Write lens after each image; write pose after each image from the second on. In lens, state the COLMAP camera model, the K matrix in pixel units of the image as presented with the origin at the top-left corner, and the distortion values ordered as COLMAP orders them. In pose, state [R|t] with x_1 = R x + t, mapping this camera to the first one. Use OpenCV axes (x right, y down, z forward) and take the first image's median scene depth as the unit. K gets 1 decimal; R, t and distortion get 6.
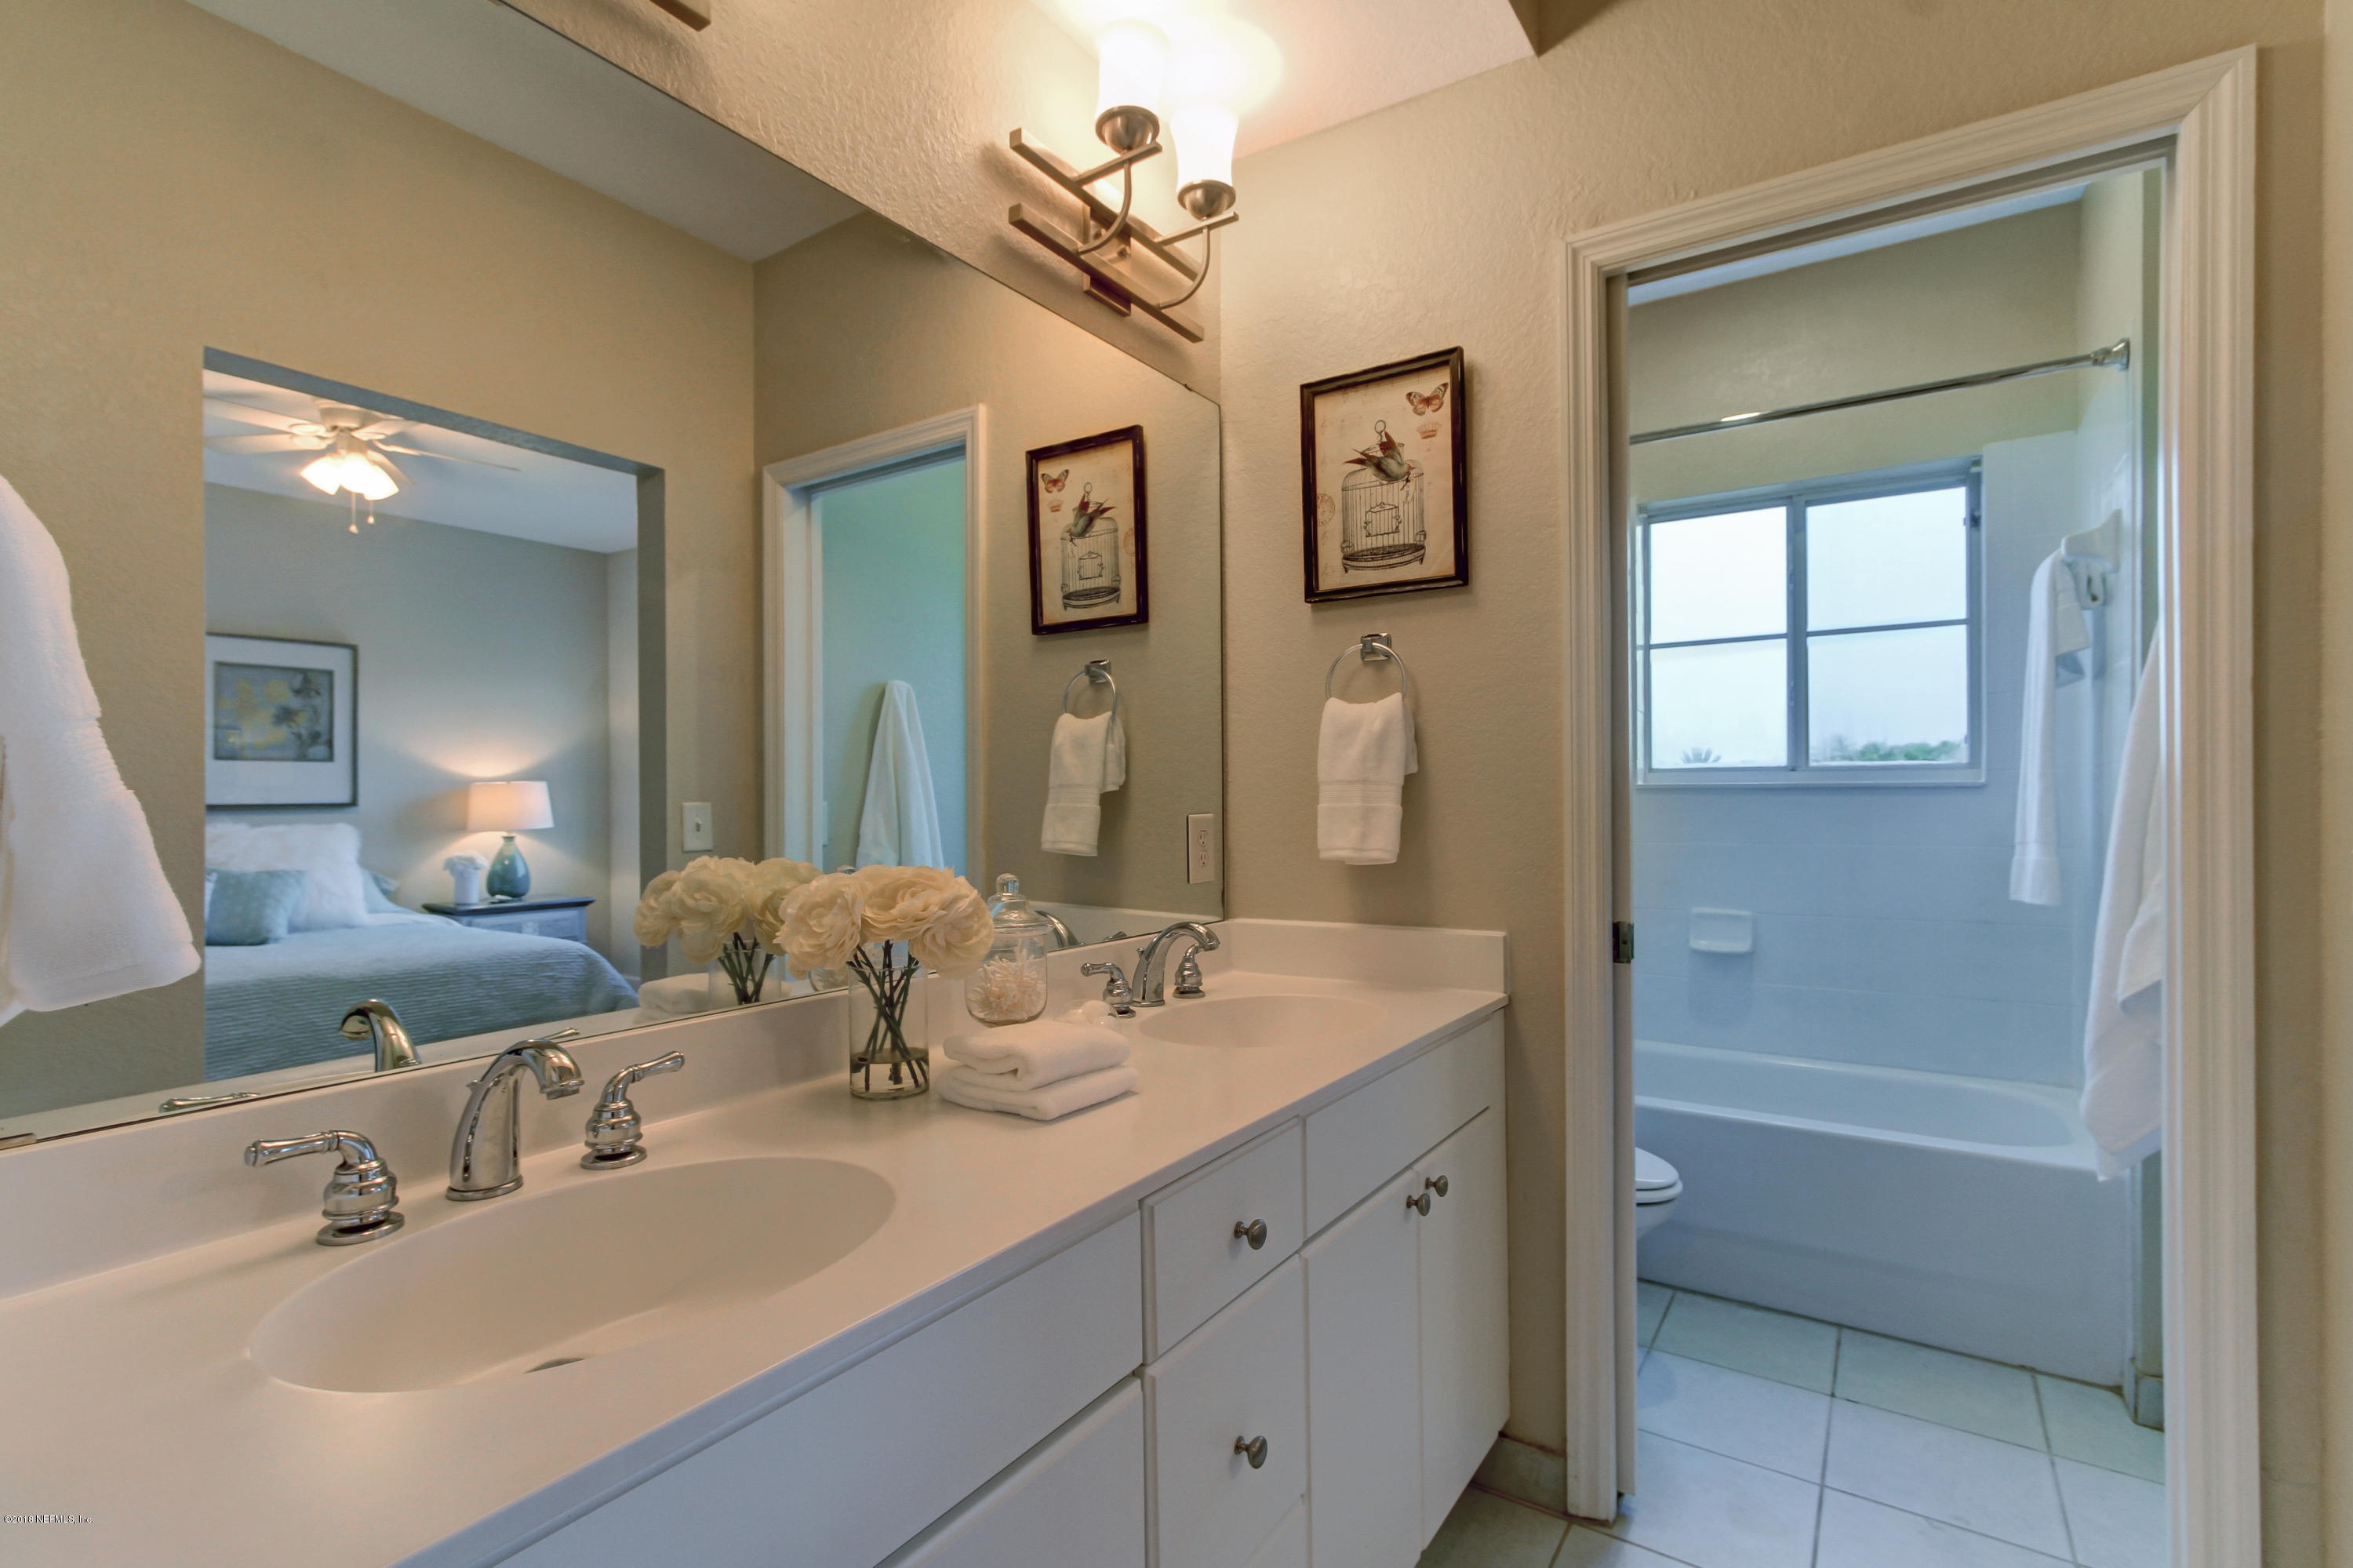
lens RADIAL K [[1092.4, 0, 1176.5], [0, 1092.4, 802.9], [0, 0, 1]] dist [0.001906, -0.000014]
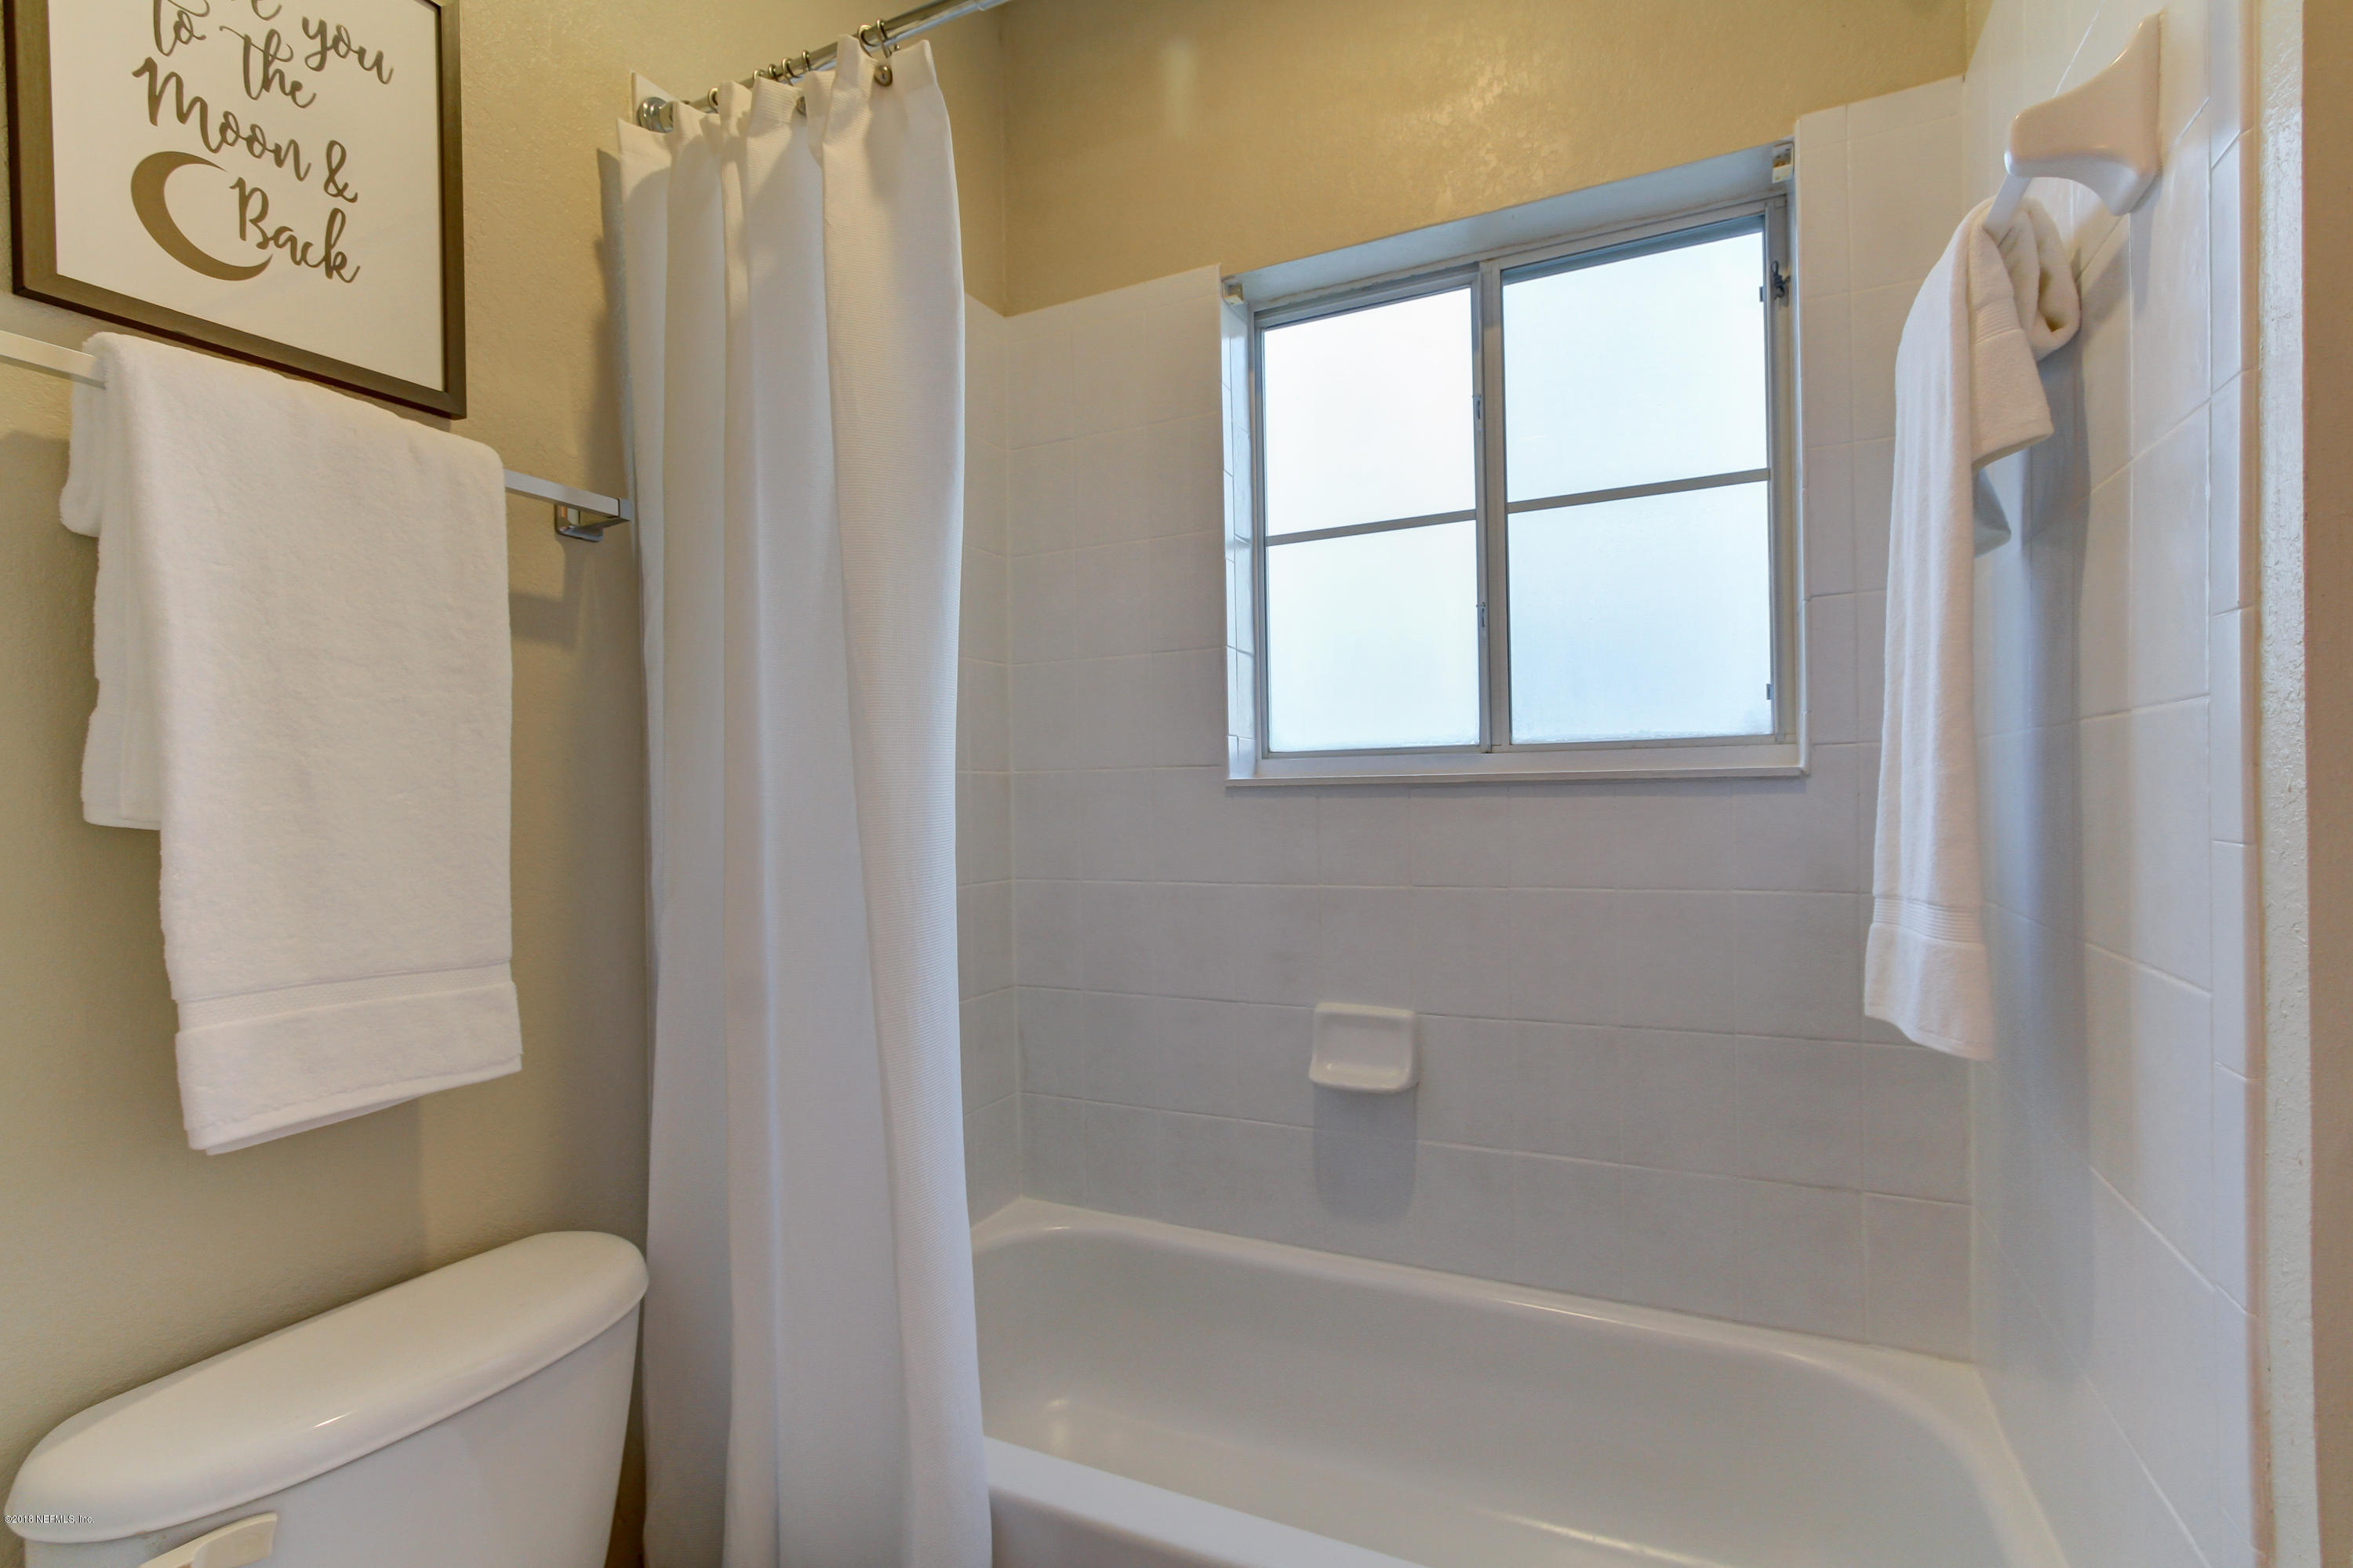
lens RADIAL K [[1092.4, 0, 1183.0], [0, 1092.4, 789.9], [0, 0, 1]] dist [0.001906, -0.000014]
pose [[0.989769, -0.009396, 0.142369, 0.340006], [0.011043, 0.999881, -0.010782, -0.005805], [-0.142250, 0.012244, 0.989755, 0.482486]]
